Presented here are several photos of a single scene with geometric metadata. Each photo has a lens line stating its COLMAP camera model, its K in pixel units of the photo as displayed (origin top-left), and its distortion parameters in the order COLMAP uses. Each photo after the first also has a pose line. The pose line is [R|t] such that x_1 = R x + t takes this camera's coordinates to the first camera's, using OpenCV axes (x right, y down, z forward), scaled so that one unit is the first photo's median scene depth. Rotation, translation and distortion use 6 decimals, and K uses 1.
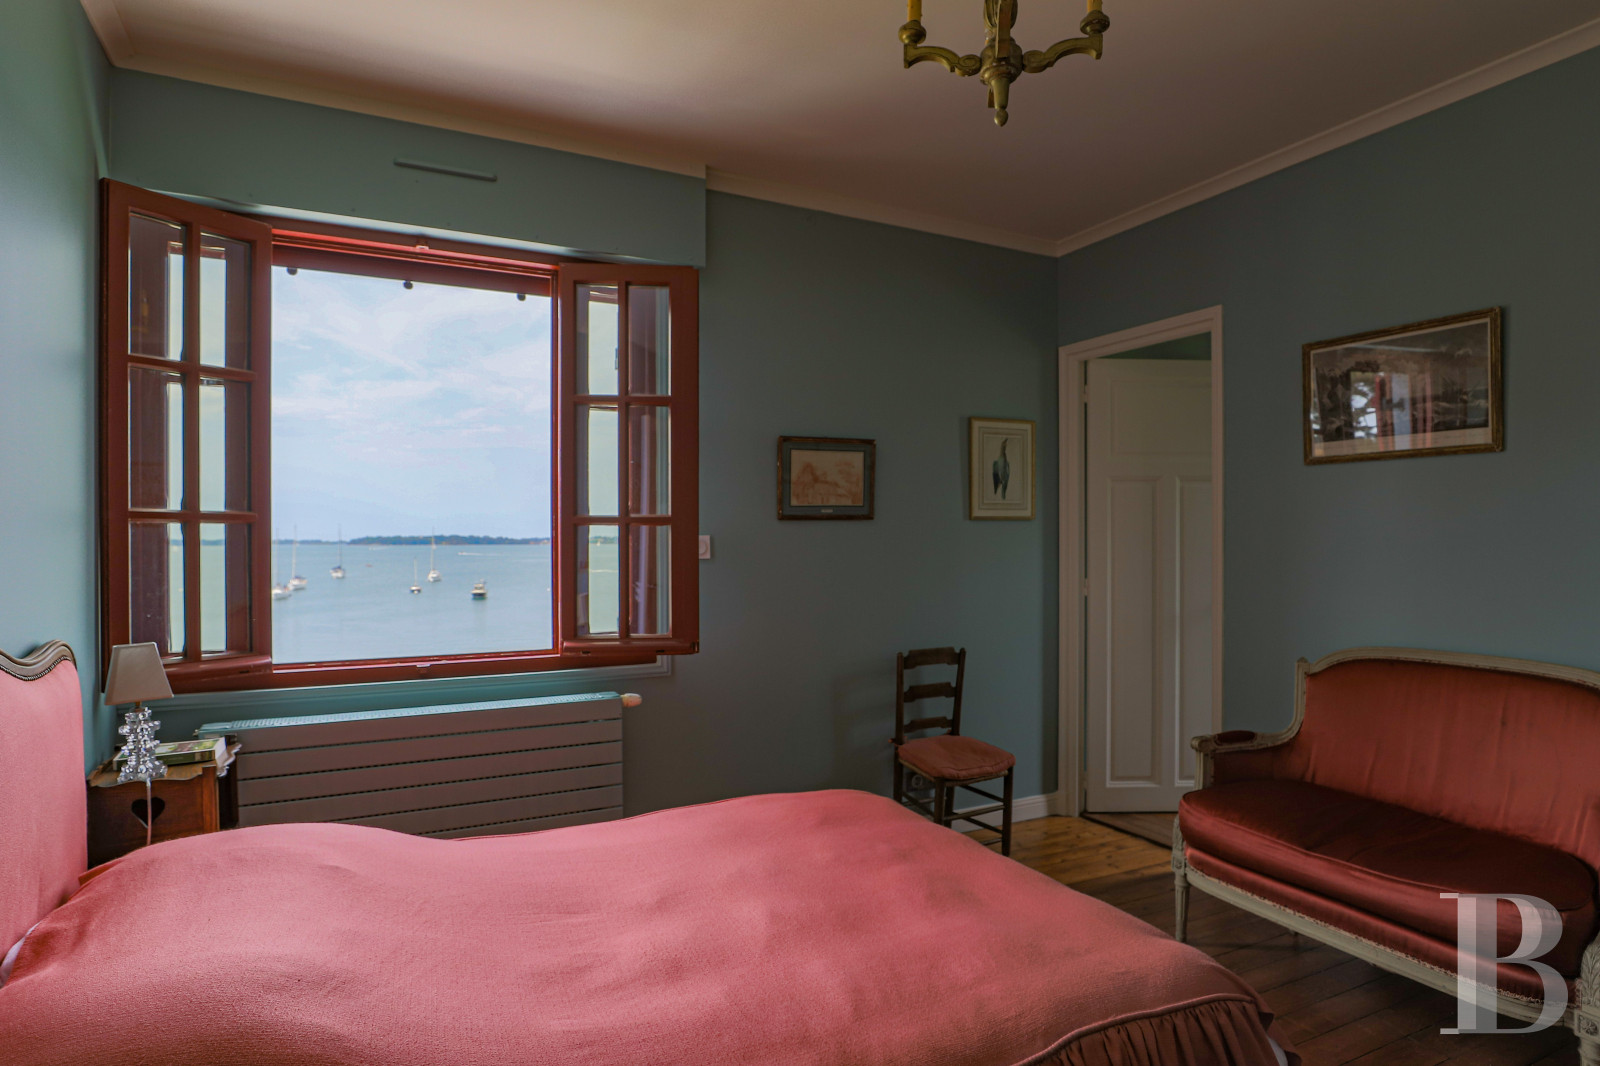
lens RADIAL K [[920.8, 0, 800.0], [0, 920.8, 533.0], [0, 0, 1]] dist [-0.000941, 0.000049]
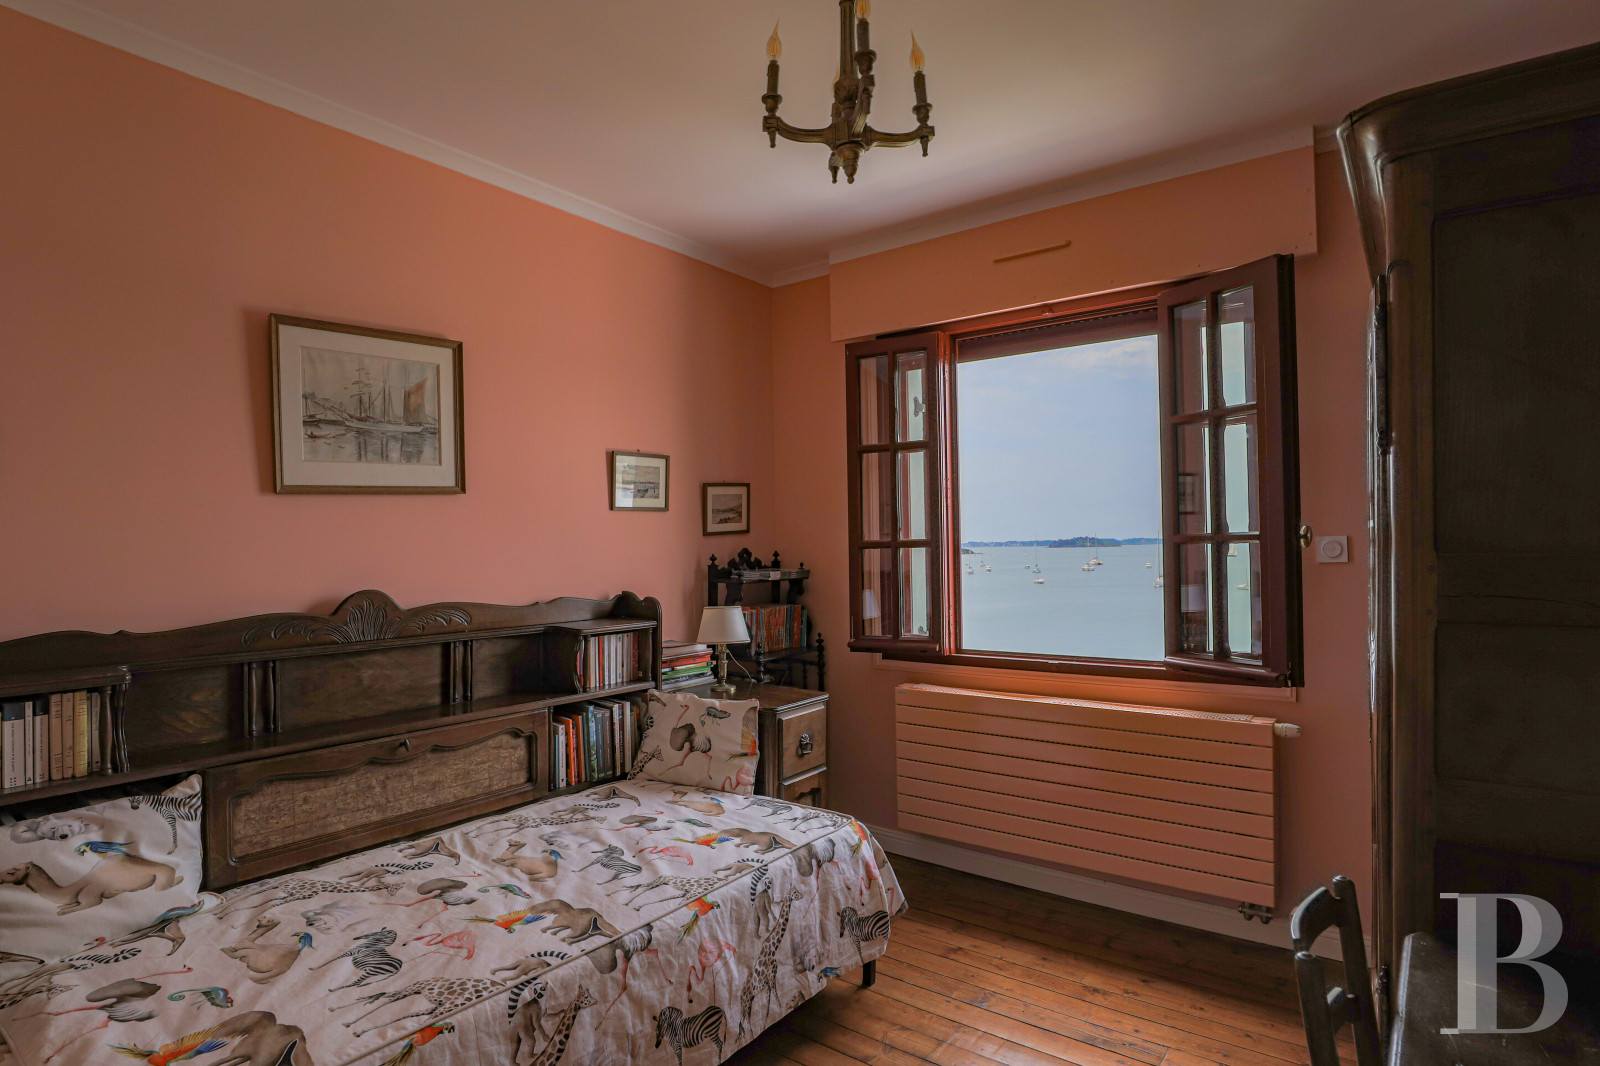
lens RADIAL K [[846.1, 0, 800.8], [0, 846.1, 556.3], [0, 0, 1]] dist [-0.000162, -0.000055]
pose [[0.460329, -0.000771, -0.887748, 0.434234], [0.006256, 0.999978, 0.002376, -0.000293], [0.887726, -0.006647, 0.460323, 0.204616]]
